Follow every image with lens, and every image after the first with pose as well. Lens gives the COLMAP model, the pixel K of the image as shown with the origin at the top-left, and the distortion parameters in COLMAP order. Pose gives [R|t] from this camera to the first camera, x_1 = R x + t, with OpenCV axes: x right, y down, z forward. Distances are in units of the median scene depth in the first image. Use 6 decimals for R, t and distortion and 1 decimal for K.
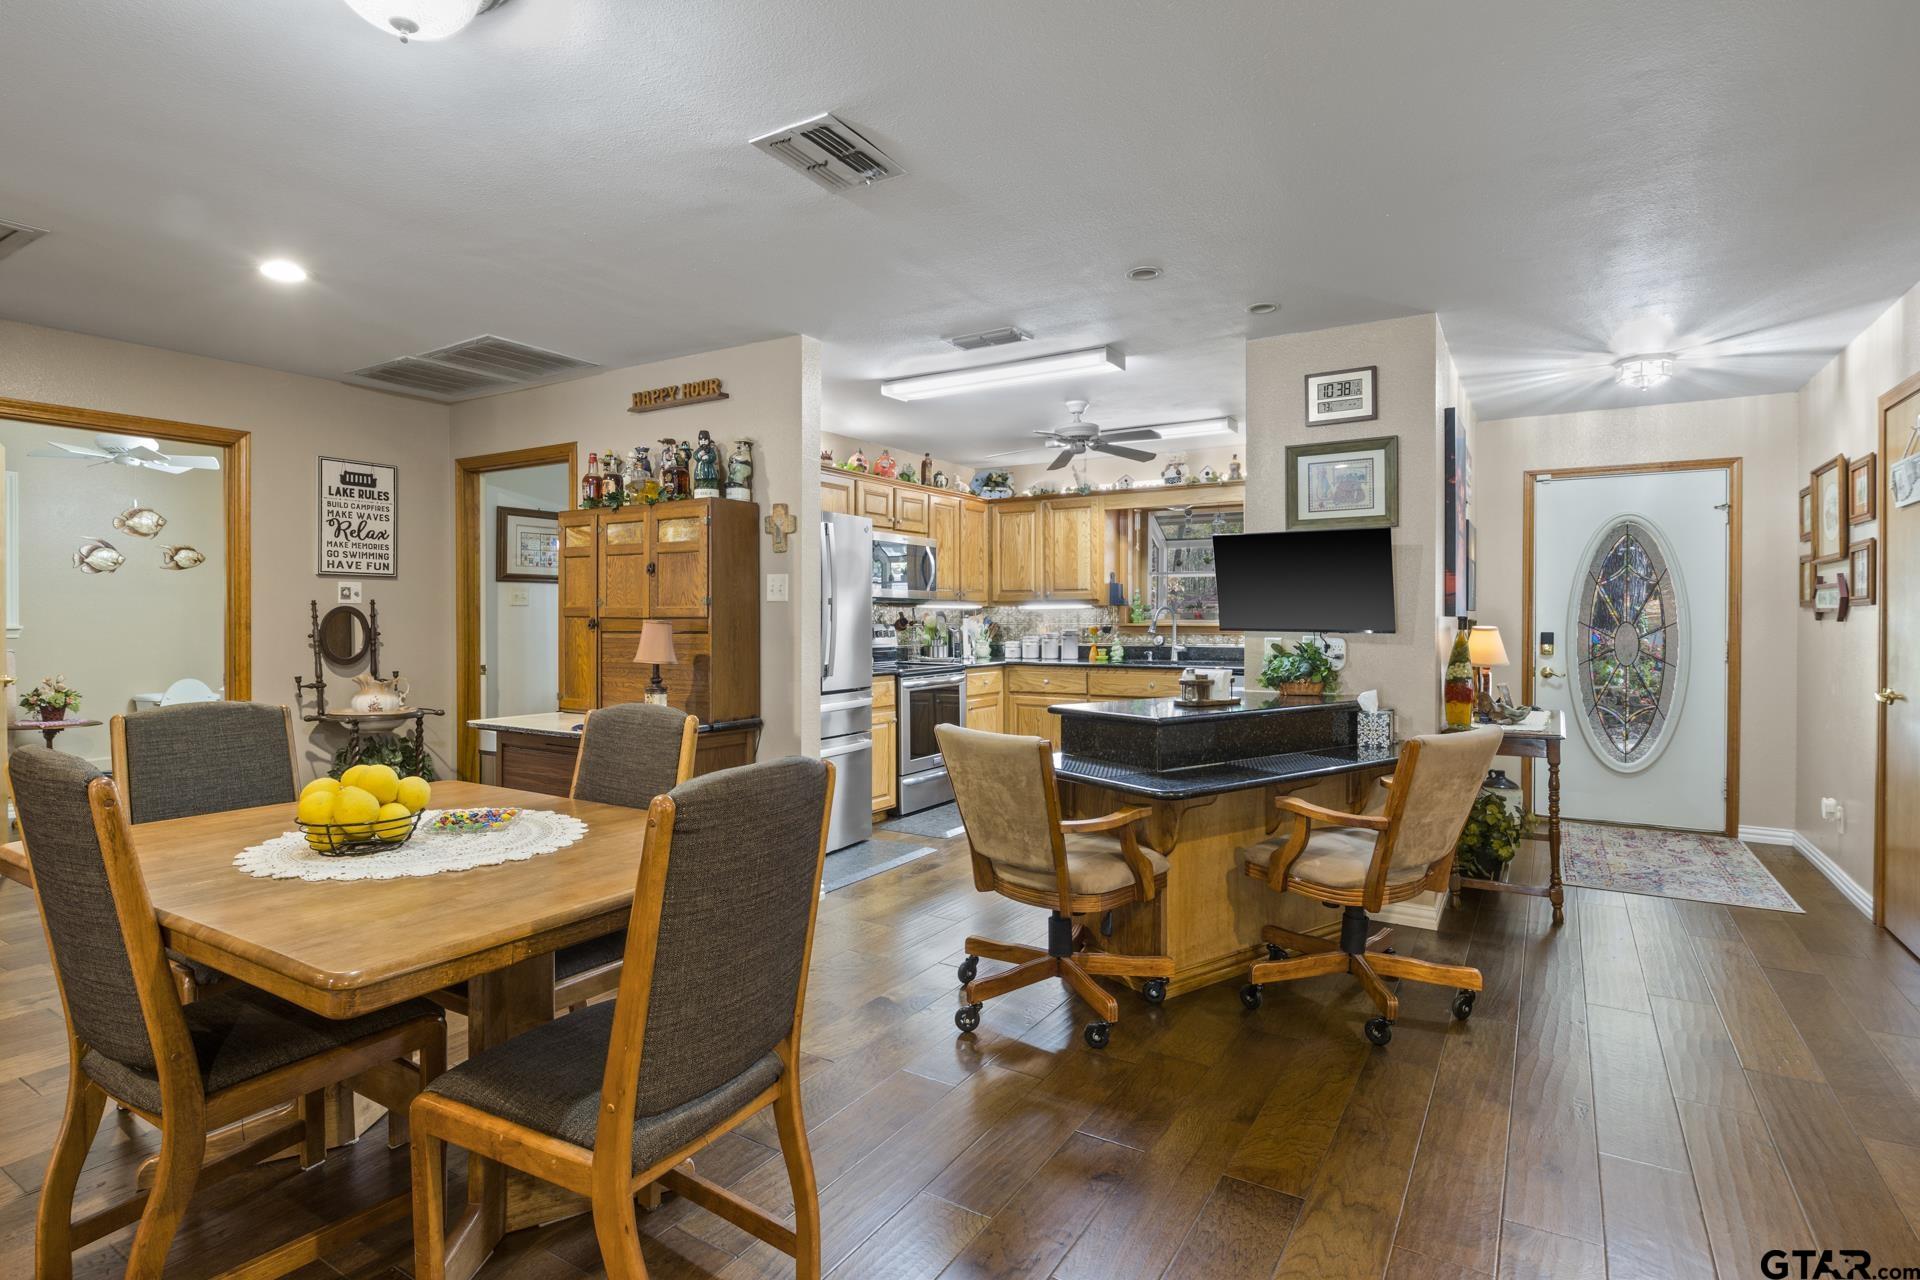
lens RADIAL K [[967.9, 0, 958.3], [0, 967.9, 619.2], [0, 0, 1]] dist [-0.001617, -0.000084]
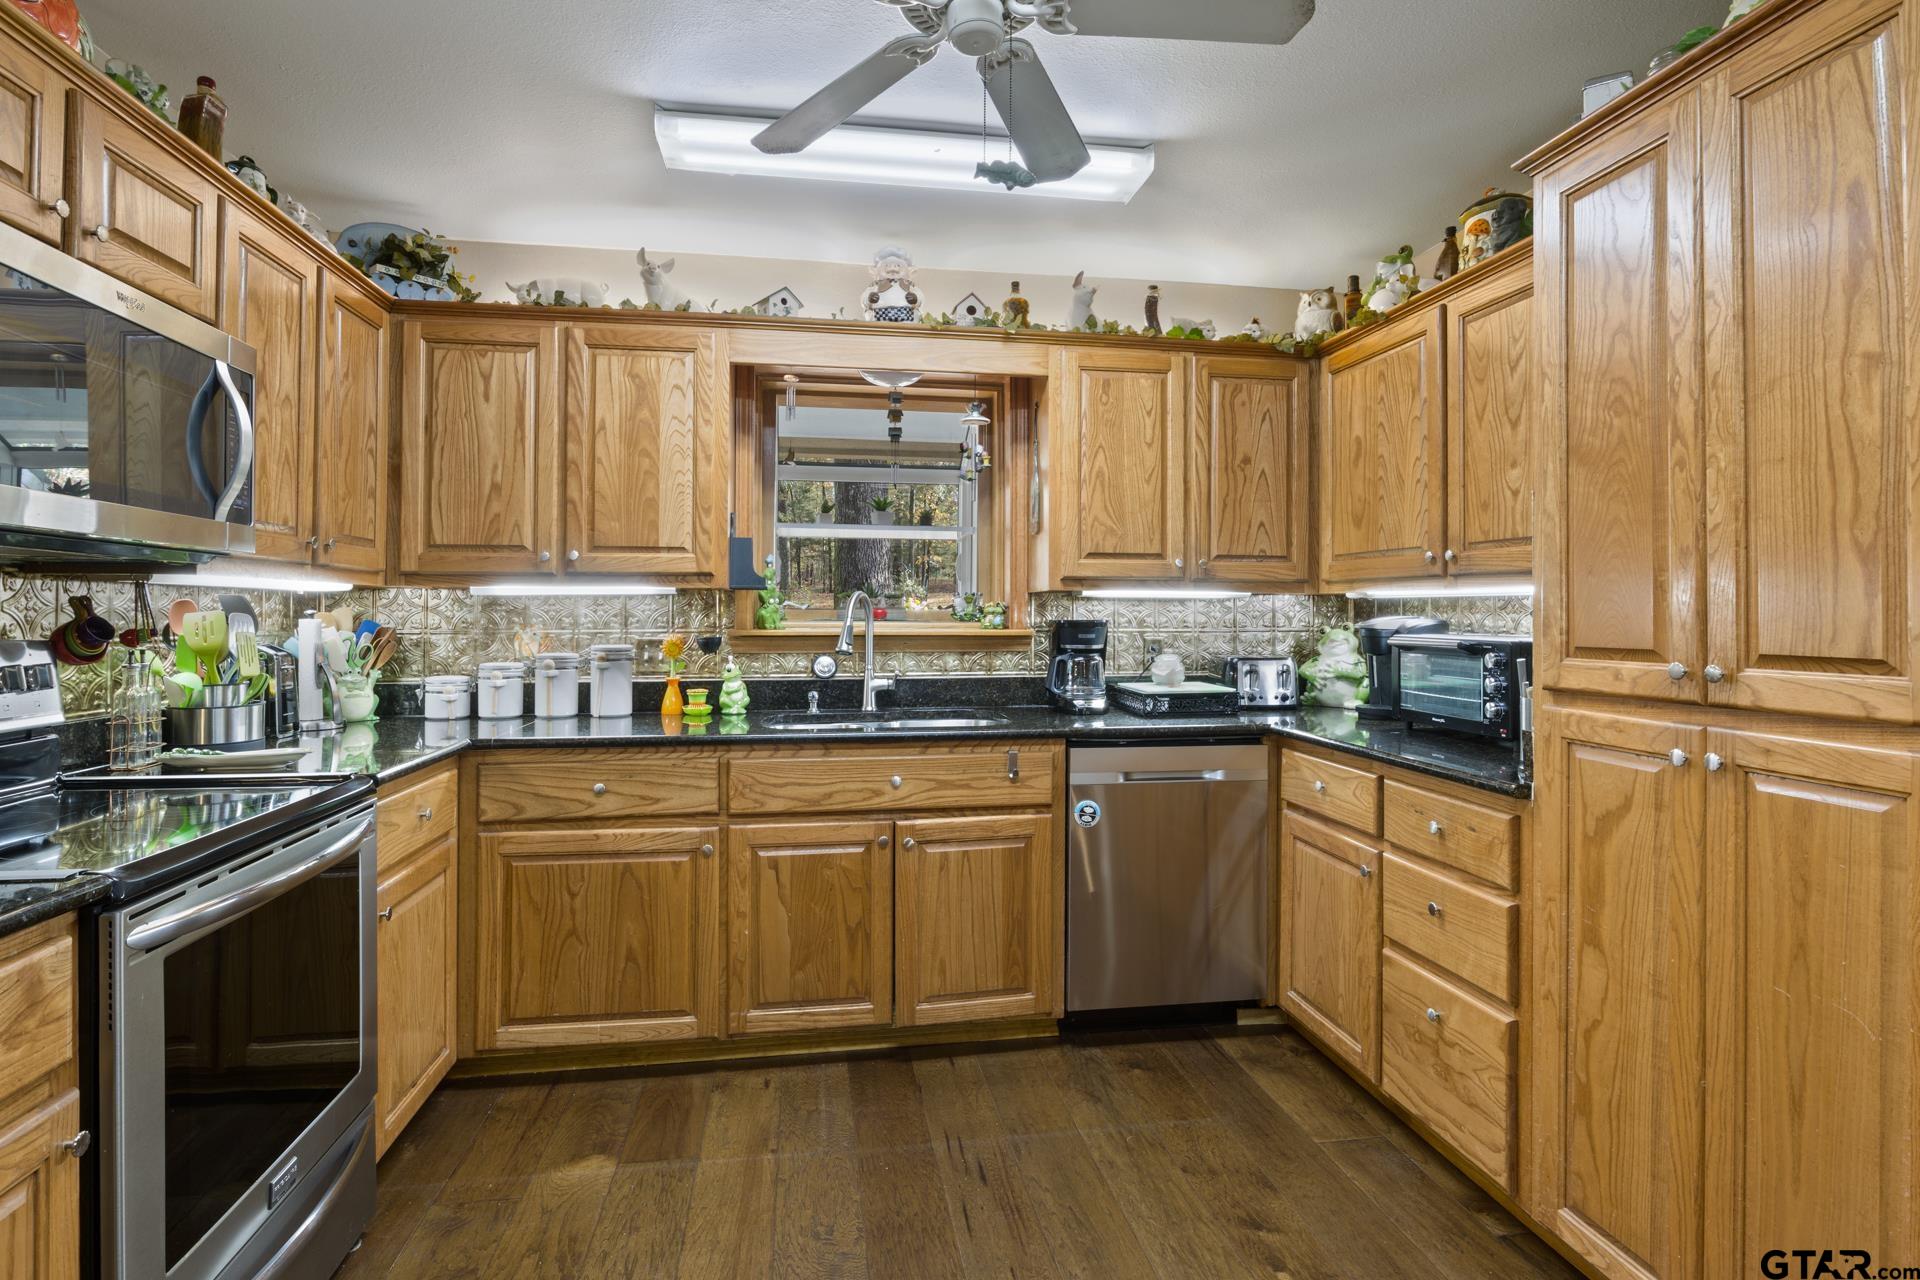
lens RADIAL K [[977.6, 0, 959.4], [0, 977.6, 598.6], [0, 0, 1]] dist [-0.000415, -0.000089]
pose [[0.756663, 0.013097, 0.653674, -0.050054], [-0.001687, 0.999835, -0.018080, -0.002109], [-0.653803, 0.012578, 0.756560, 0.601390]]
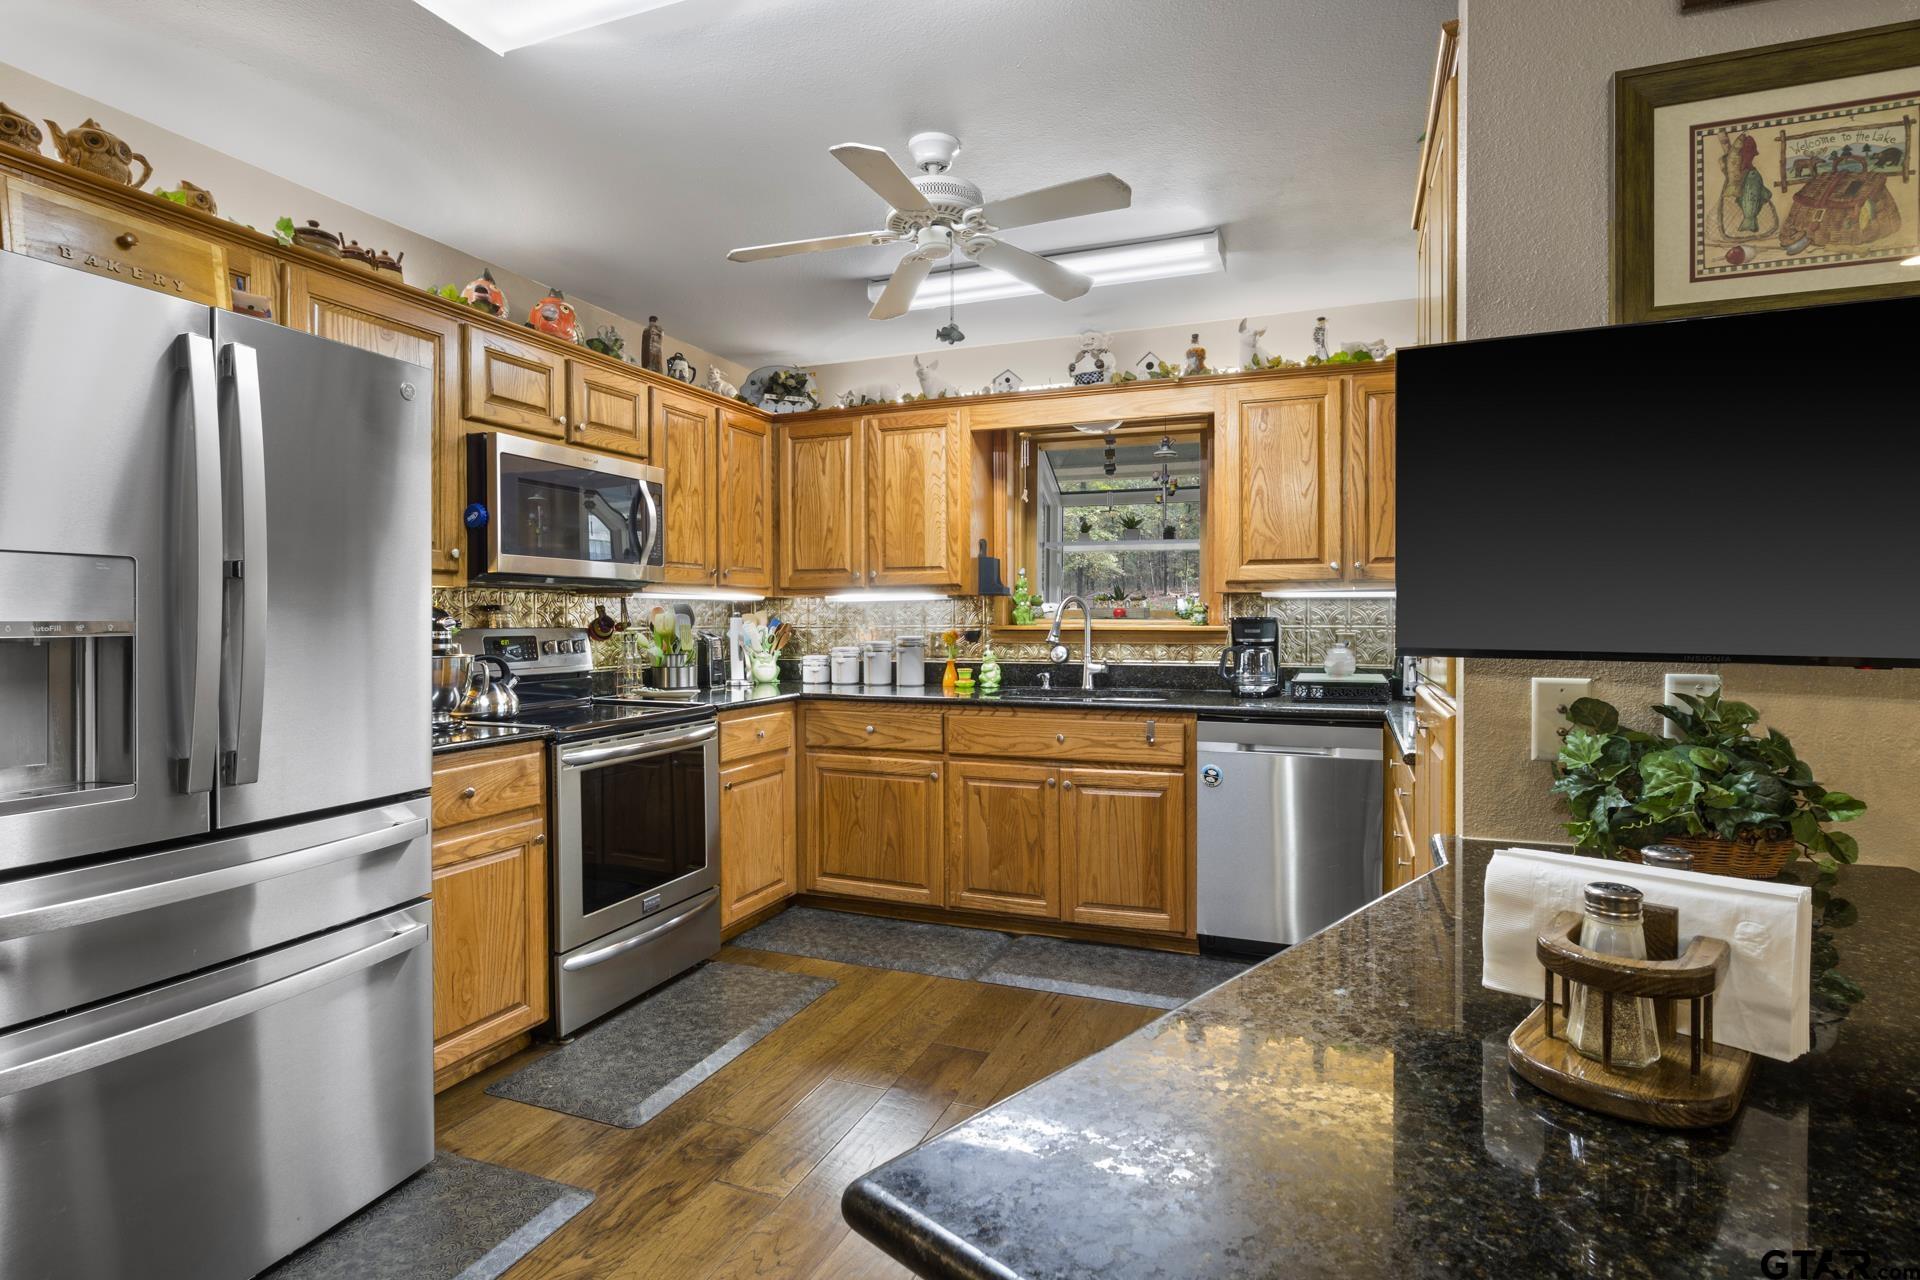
lens RADIAL K [[967.9, 0, 958.3], [0, 967.9, 619.2], [0, 0, 1]] dist [-0.001617, -0.000084]
pose [[0.984546, -0.001404, 0.175119, 0.041050], [0.001177, 0.999998, 0.001400, -0.000447], [-0.175121, -0.001172, 0.984546, 0.420904]]
